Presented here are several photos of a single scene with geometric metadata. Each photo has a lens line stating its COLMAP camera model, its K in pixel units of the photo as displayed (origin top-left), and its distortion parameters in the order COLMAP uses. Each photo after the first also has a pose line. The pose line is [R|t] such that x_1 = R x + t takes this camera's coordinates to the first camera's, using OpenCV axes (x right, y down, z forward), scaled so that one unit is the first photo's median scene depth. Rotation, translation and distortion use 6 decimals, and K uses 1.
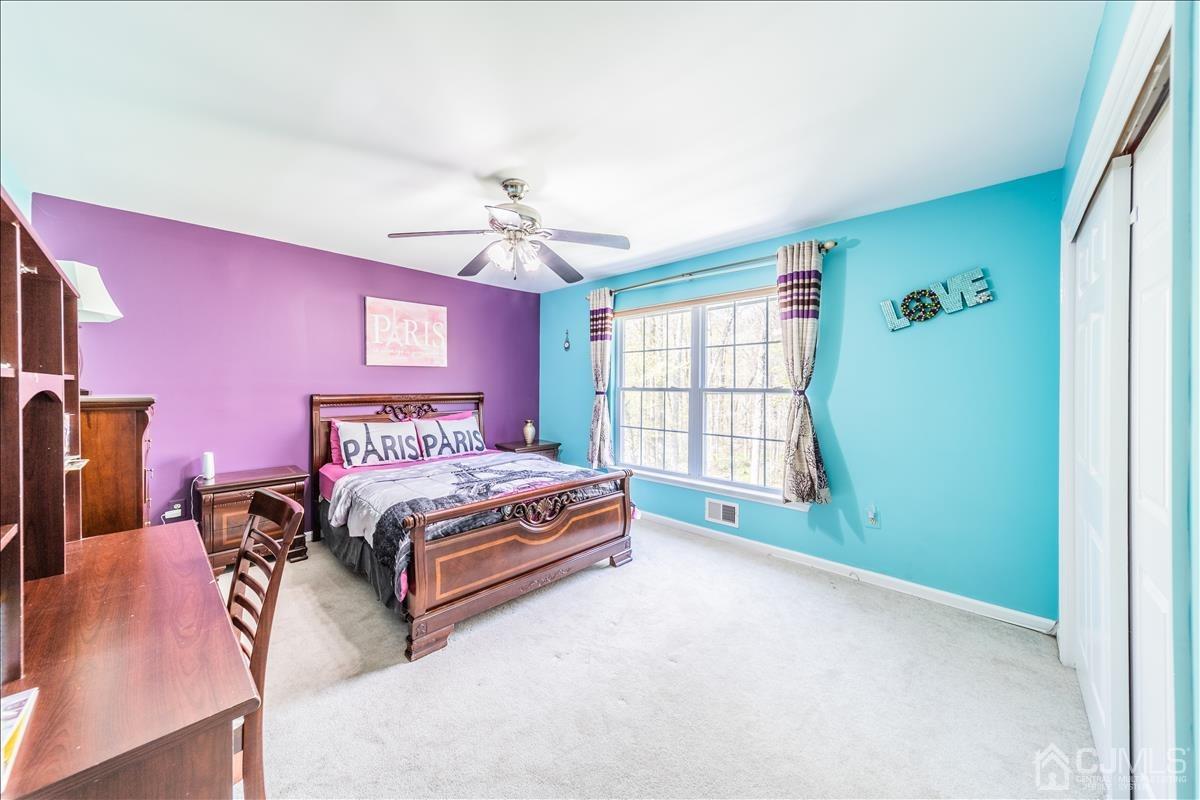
lens RADIAL K [[423.2, 0, 595.3], [0, 423.2, 395.1], [0, 0, 1]] dist [0.008222, -0.000512]
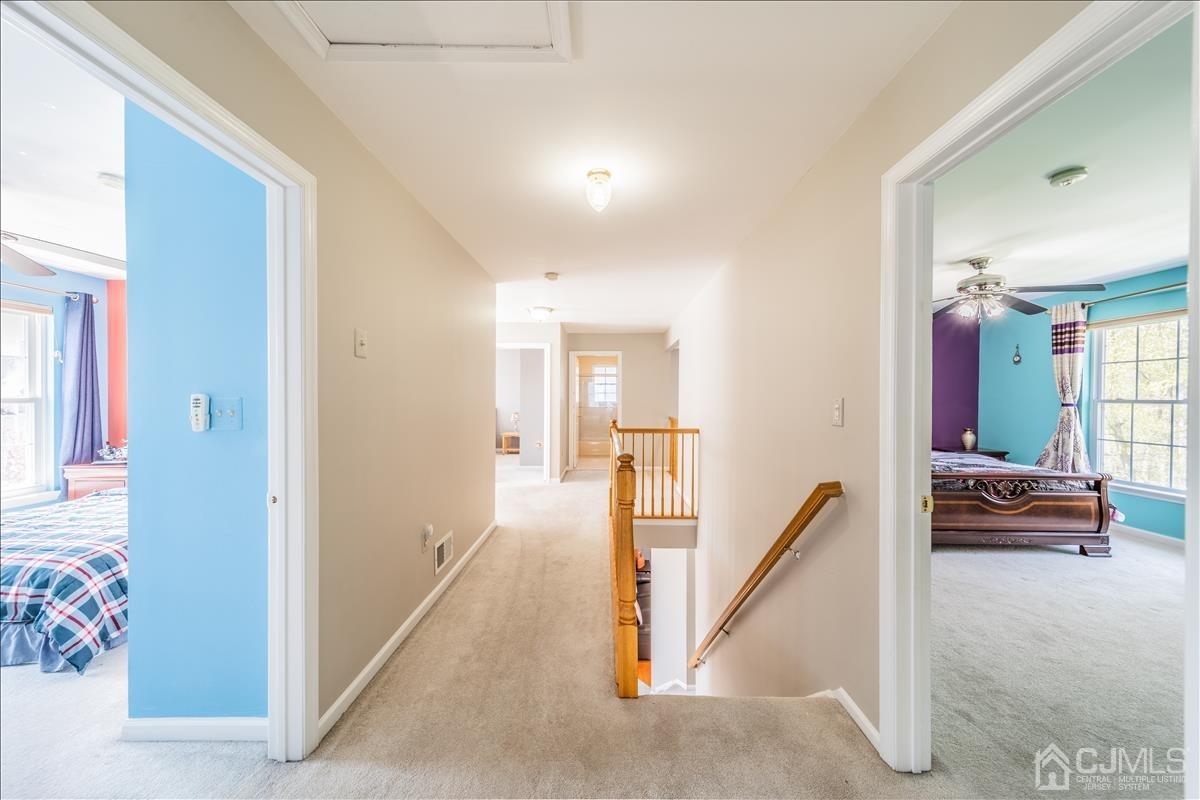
lens RADIAL K [[423.2, 0, 583.8], [0, 423.2, 400.6], [0, 0, 1]] dist [0.008222, -0.000512]
pose [[0.675562, 0.006135, -0.737277, -0.017950], [-0.014046, 0.999891, -0.004549, 0.007635], [0.737169, 0.013429, 0.675575, -0.669732]]
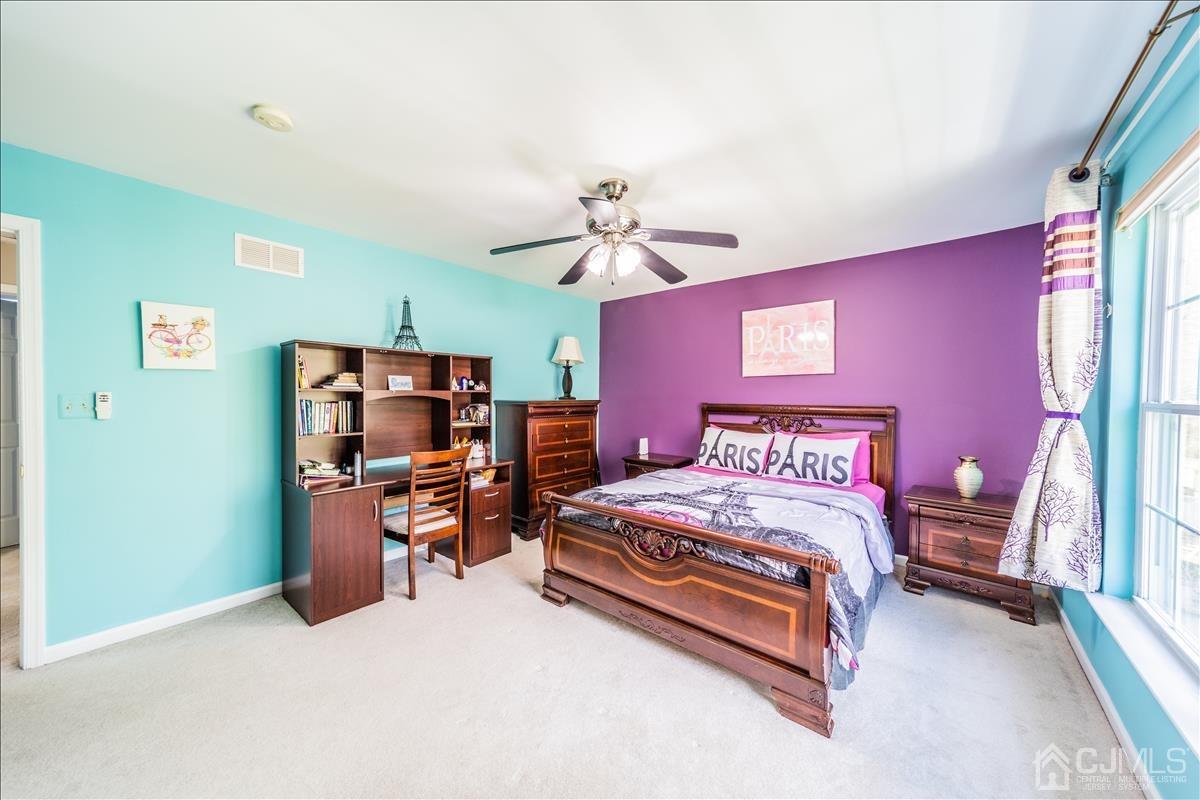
lens RADIAL K [[423.2, 0, 607.9], [0, 423.2, 401.3], [0, 0, 1]] dist [0.008222, -0.000512]
pose [[0.064364, 0.013479, -0.997835, 0.508363], [-0.028712, 0.999520, 0.011650, -0.012336], [0.997513, 0.027900, 0.064720, 0.613130]]
